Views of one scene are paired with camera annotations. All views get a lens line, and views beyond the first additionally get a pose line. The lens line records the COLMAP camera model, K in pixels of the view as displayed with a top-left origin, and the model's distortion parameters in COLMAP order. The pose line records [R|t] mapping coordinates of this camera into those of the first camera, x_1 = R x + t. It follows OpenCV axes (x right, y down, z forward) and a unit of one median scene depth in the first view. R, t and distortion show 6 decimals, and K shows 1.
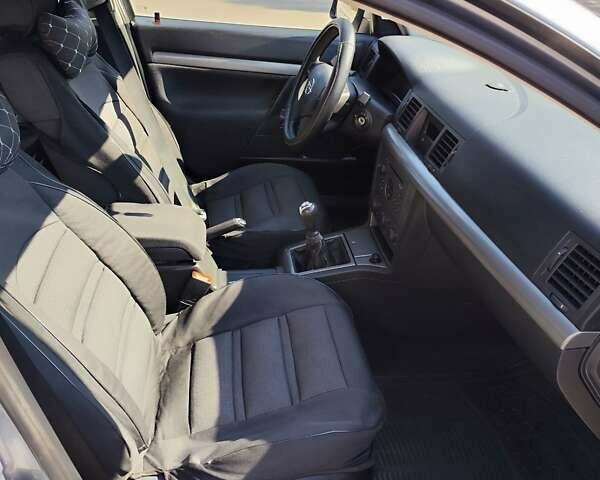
lens RADIAL K [[546.2, 0, 300.0], [0, 546.2, 240.0], [0, 0, 1]] dist [0.075352, -0.089532]
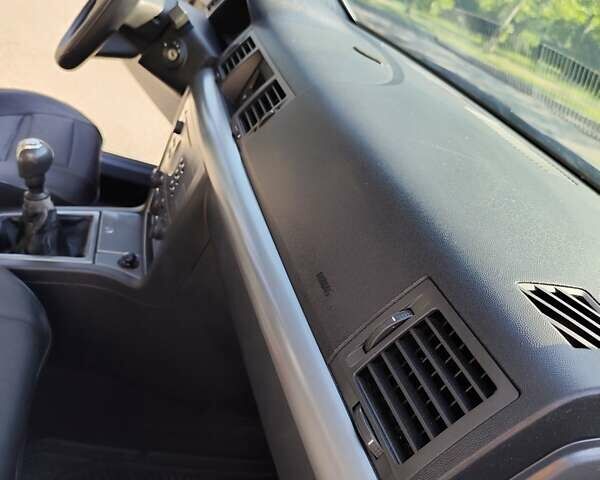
lens RADIAL K [[546.2, 0, 300.0], [0, 546.2, 240.0], [0, 0, 1]] dist [0.075352, -0.089532]
pose [[0.936429, 0.248839, 0.247345, 0.159930], [-0.240077, 0.968543, -0.065480, 0.005502], [-0.255858, 0.001935, 0.966712, 0.347082]]
